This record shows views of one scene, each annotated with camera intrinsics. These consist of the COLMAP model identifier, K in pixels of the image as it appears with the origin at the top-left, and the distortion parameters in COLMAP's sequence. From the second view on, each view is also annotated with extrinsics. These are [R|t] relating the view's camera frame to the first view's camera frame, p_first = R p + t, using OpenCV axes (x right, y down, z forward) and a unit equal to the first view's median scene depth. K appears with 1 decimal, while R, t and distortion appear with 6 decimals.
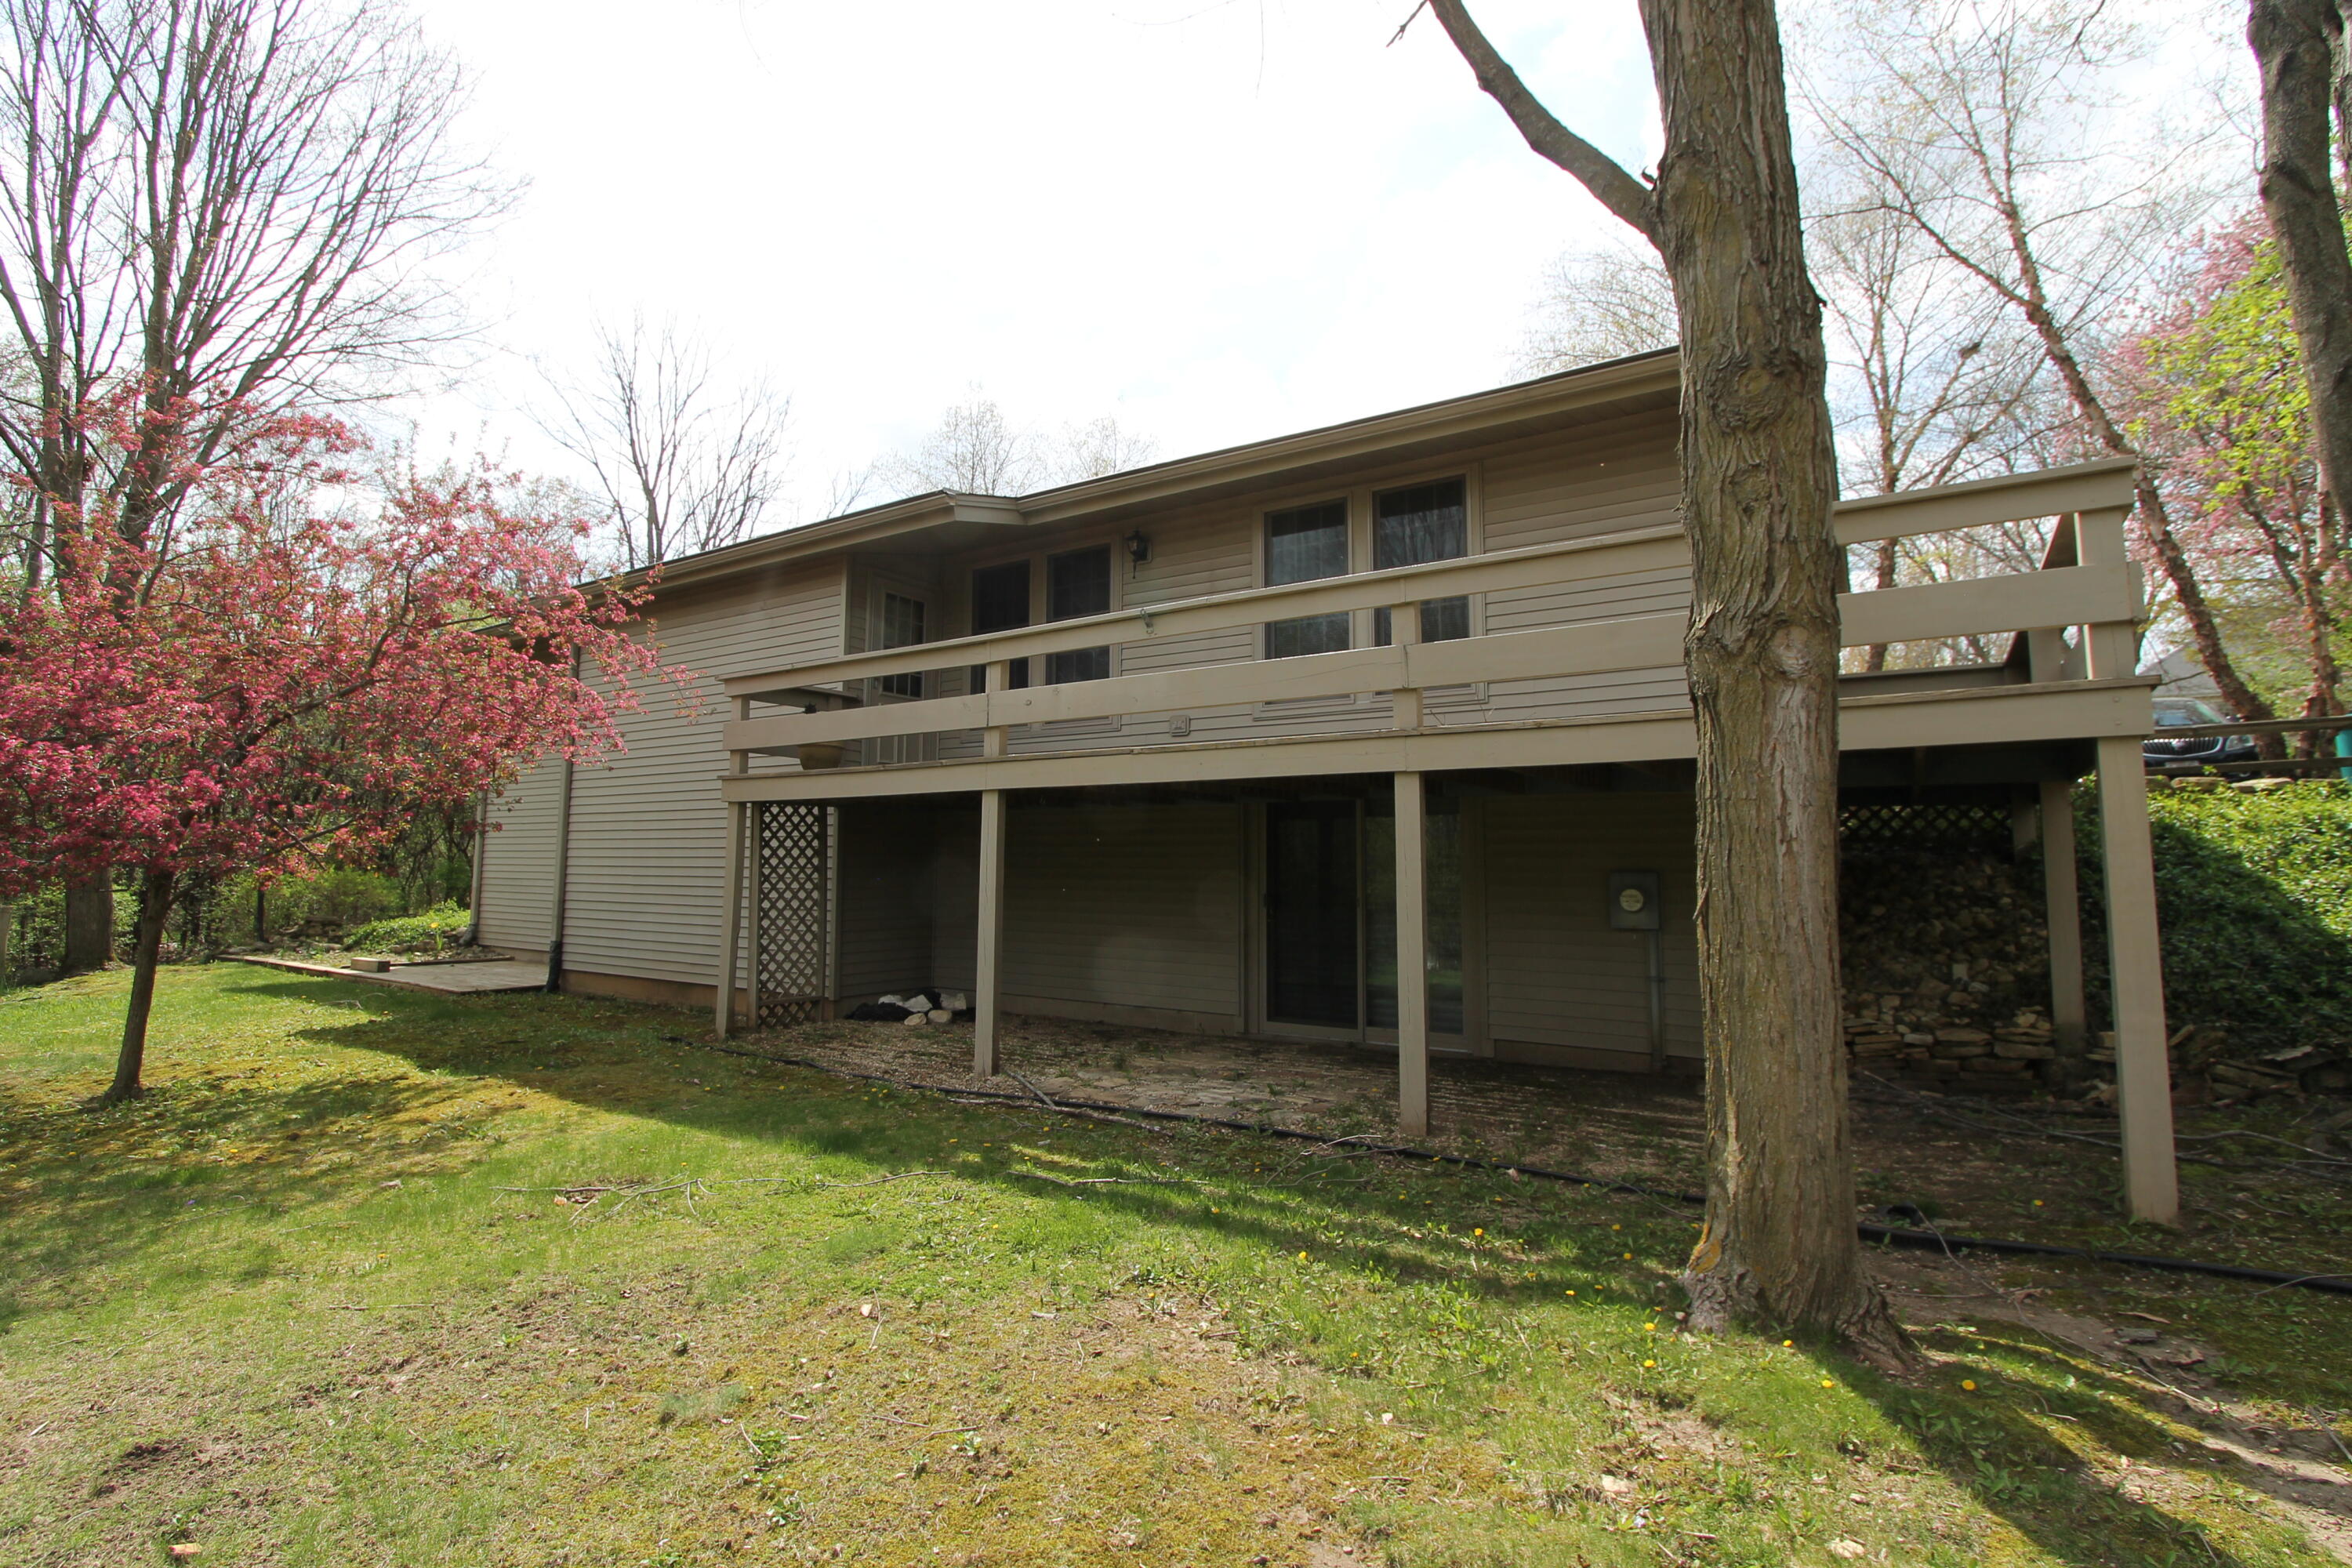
lens RADIAL K [[1100.9, 0, 1180.0], [0, 1100.9, 763.2], [0, 0, 1]] dist [-0.016480, 0.002015]
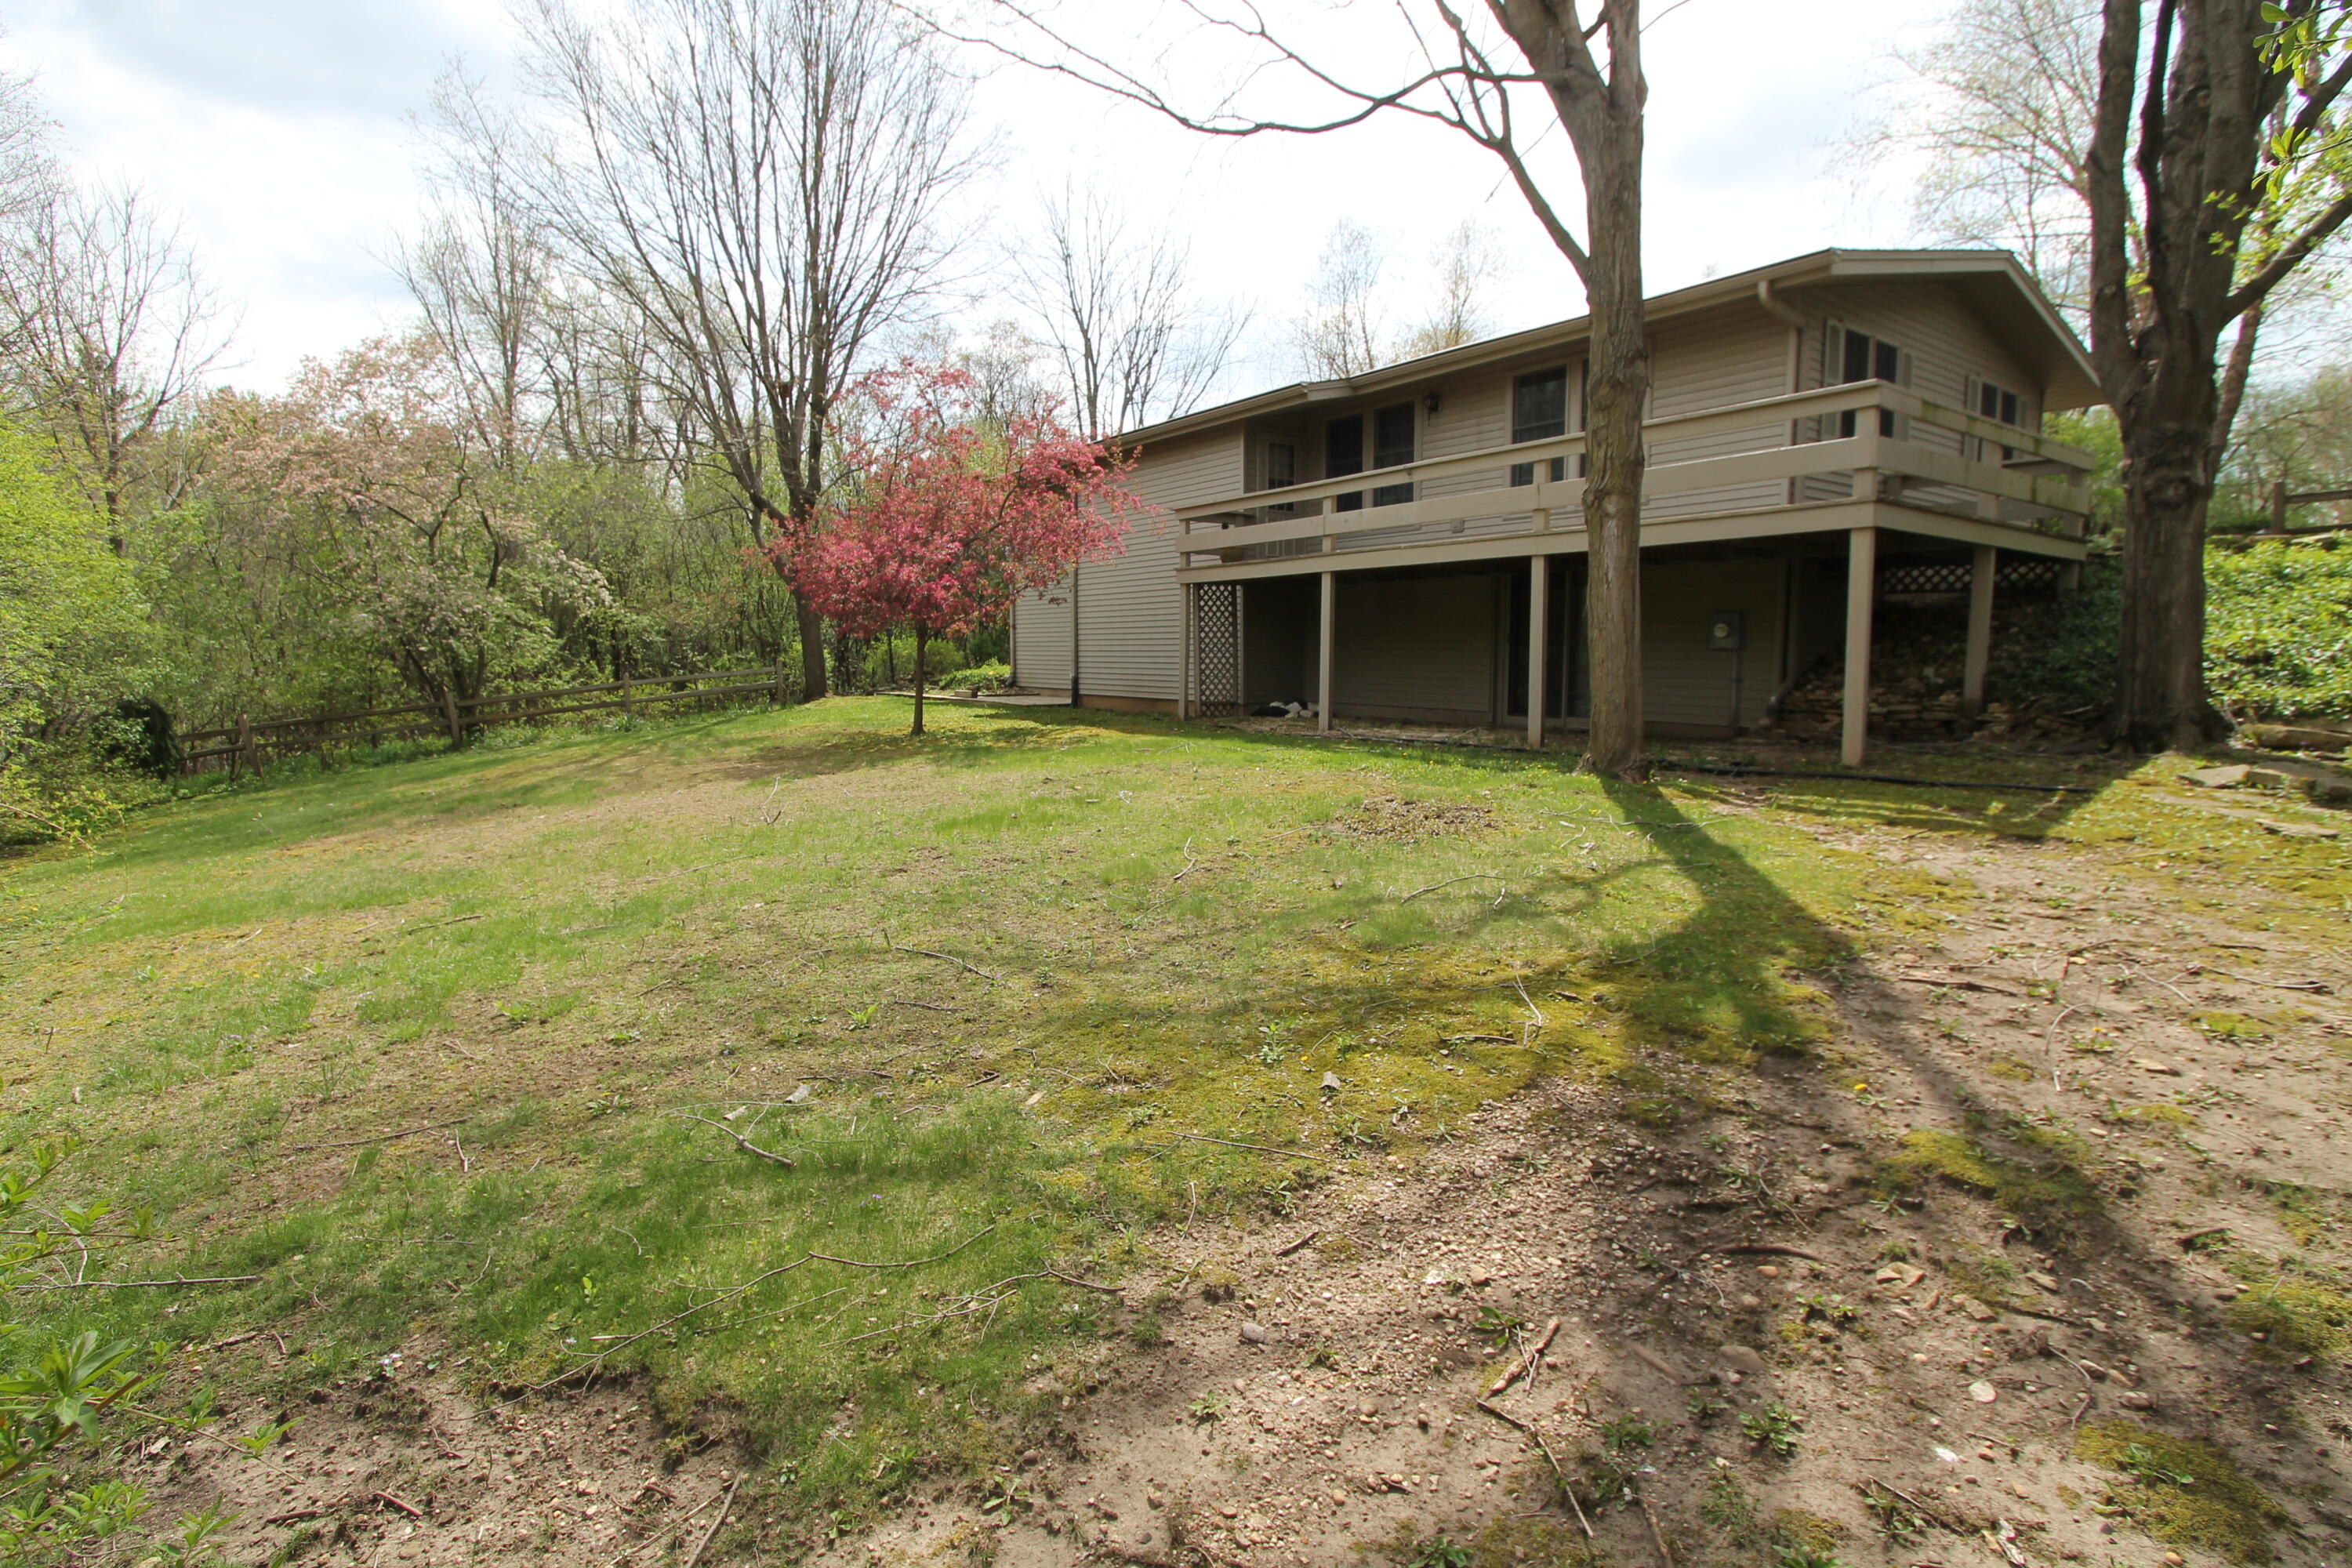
lens RADIAL K [[1100.9, 0, 1180.0], [0, 1100.9, 763.2], [0, 0, 1]] dist [-0.016480, 0.002015]
pose [[0.936782, 0.029619, -0.348658, 0.180363], [0.038834, 0.981455, 0.187718, -0.011268], [0.347752, -0.189391, 0.918259, -0.586916]]
